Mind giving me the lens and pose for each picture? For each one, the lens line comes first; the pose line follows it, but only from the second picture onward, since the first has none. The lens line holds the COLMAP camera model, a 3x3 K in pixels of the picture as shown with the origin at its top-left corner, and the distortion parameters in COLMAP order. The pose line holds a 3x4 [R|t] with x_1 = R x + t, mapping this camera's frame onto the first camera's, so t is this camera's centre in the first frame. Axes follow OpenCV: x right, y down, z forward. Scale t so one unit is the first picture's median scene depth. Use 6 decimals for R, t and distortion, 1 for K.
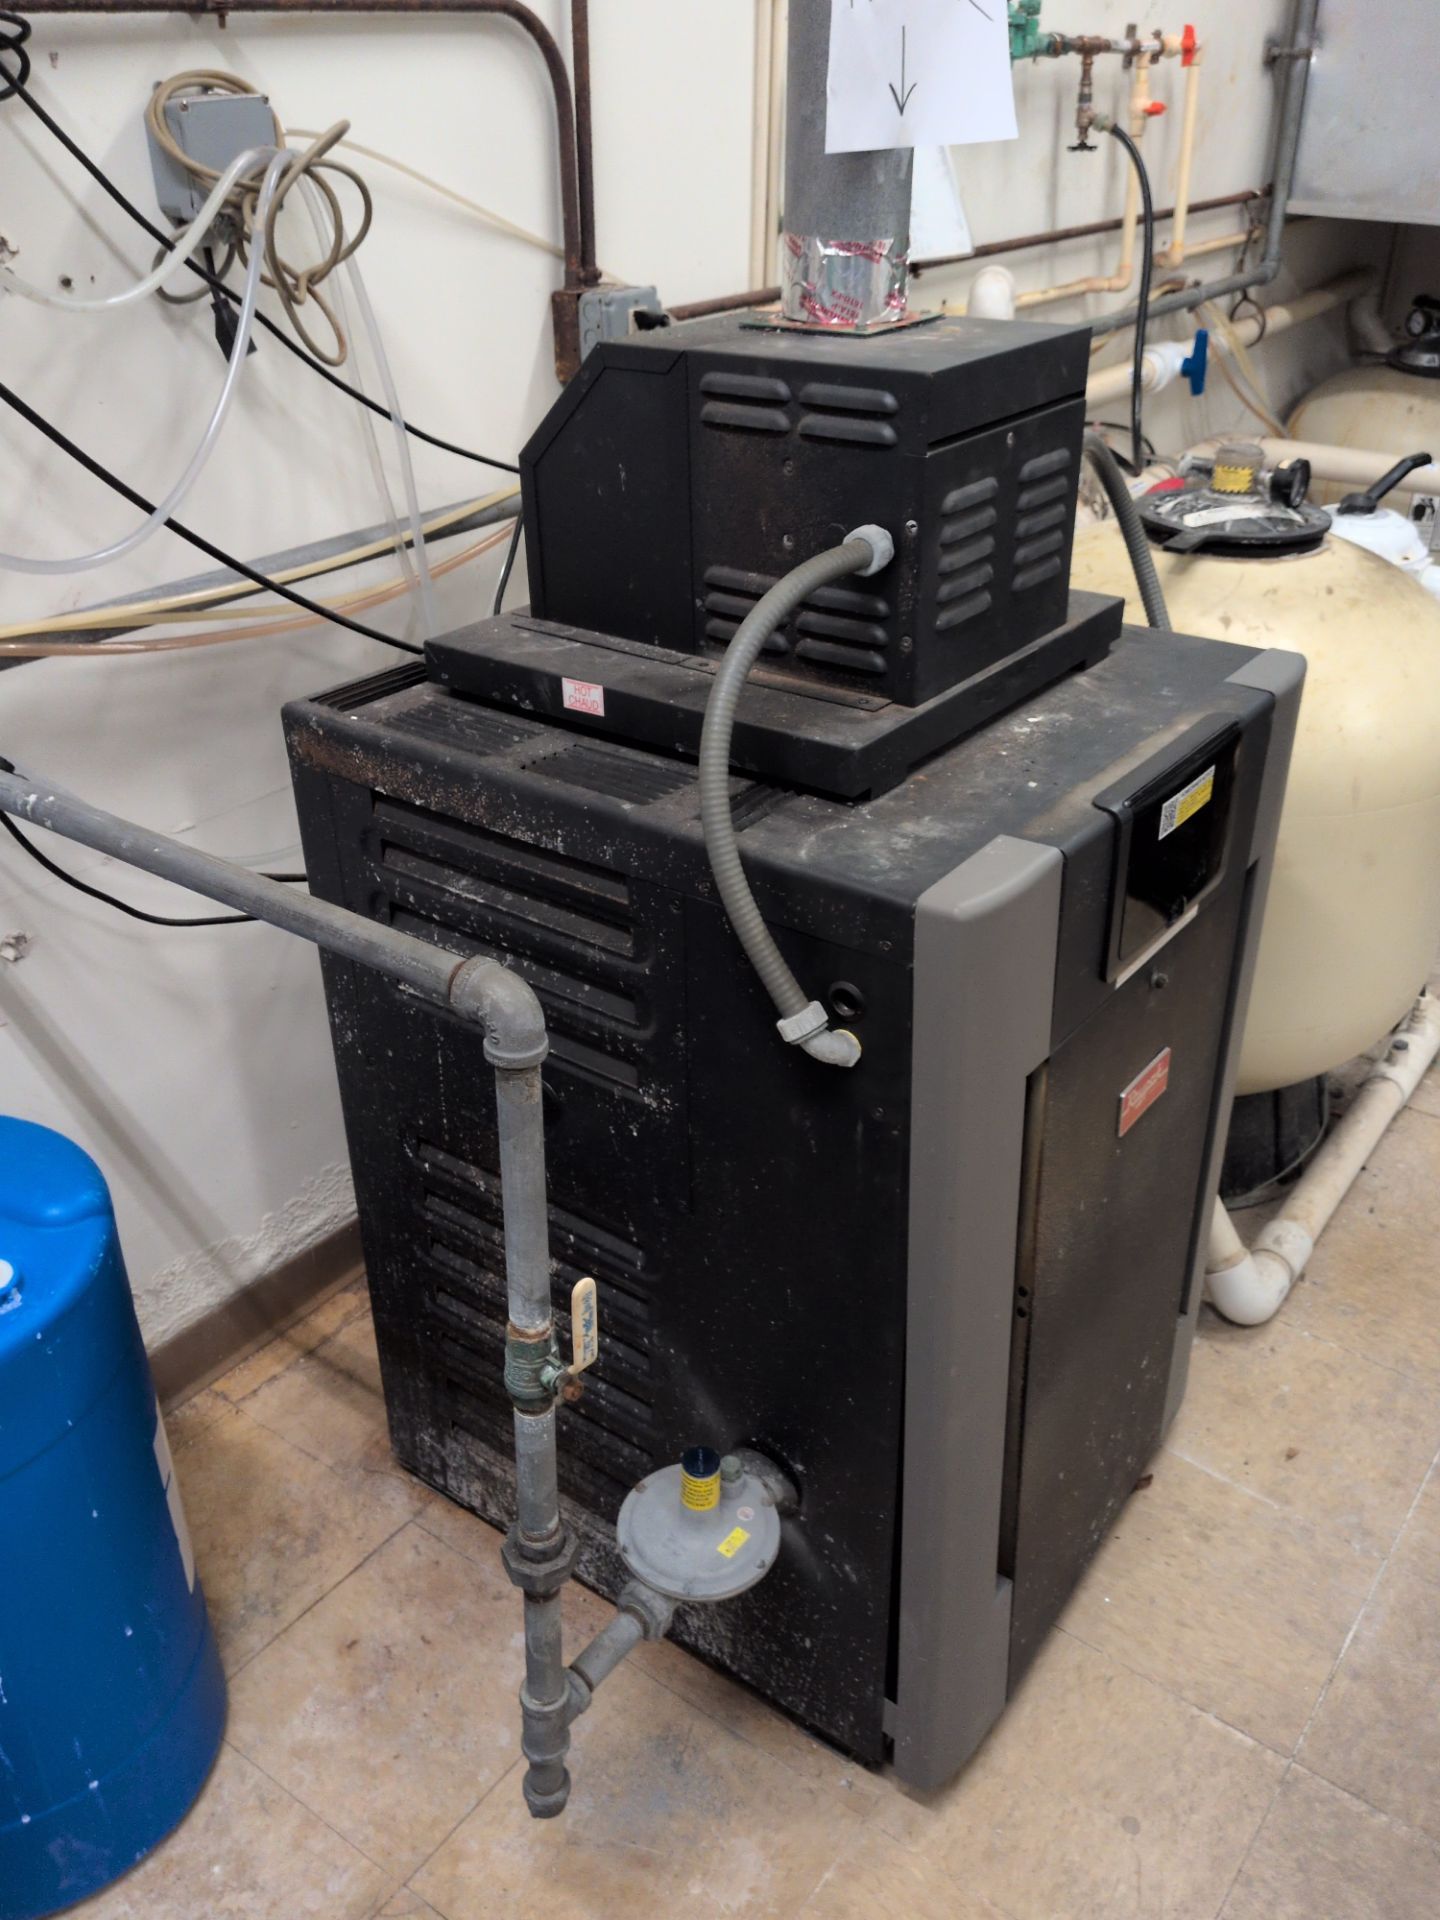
lens RADIAL K [[1635.4, 0, 730.2], [0, 1635.4, 968.7], [0, 0, 1]] dist [0.041441, -0.080104]
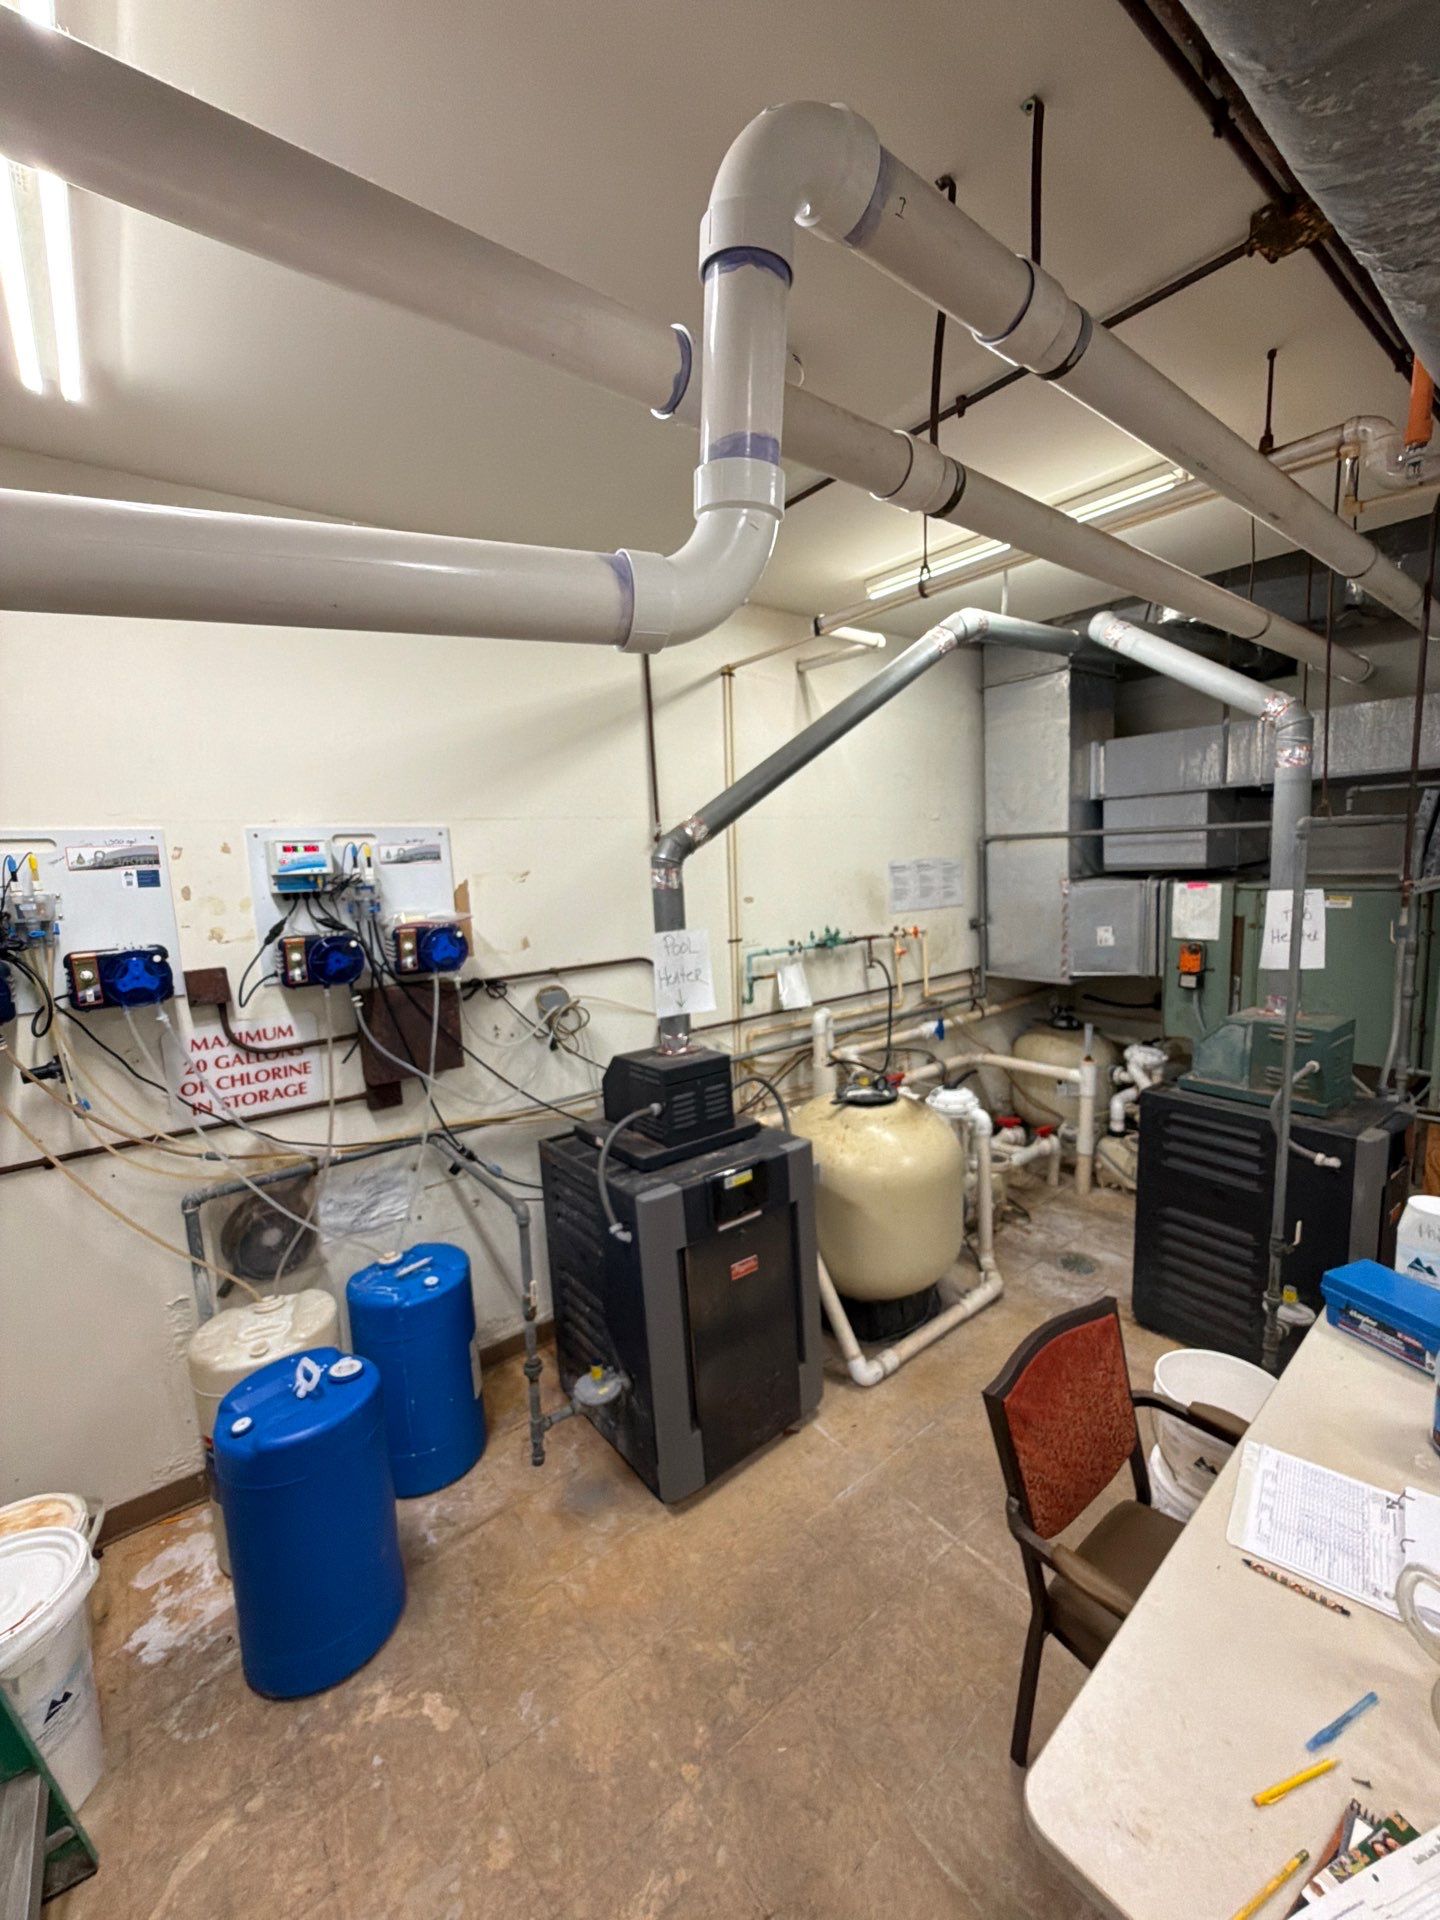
lens RADIAL K [[770.7, 0, 720.0], [0, 770.7, 960.0], [0, 0, 1]] dist [0.001336, -0.000074]
pose [[0.959019, -0.016982, -0.282833, 0.635395], [-0.090864, 0.927050, -0.363760, 0.066237], [0.268378, 0.374552, 0.887516, -0.642387]]
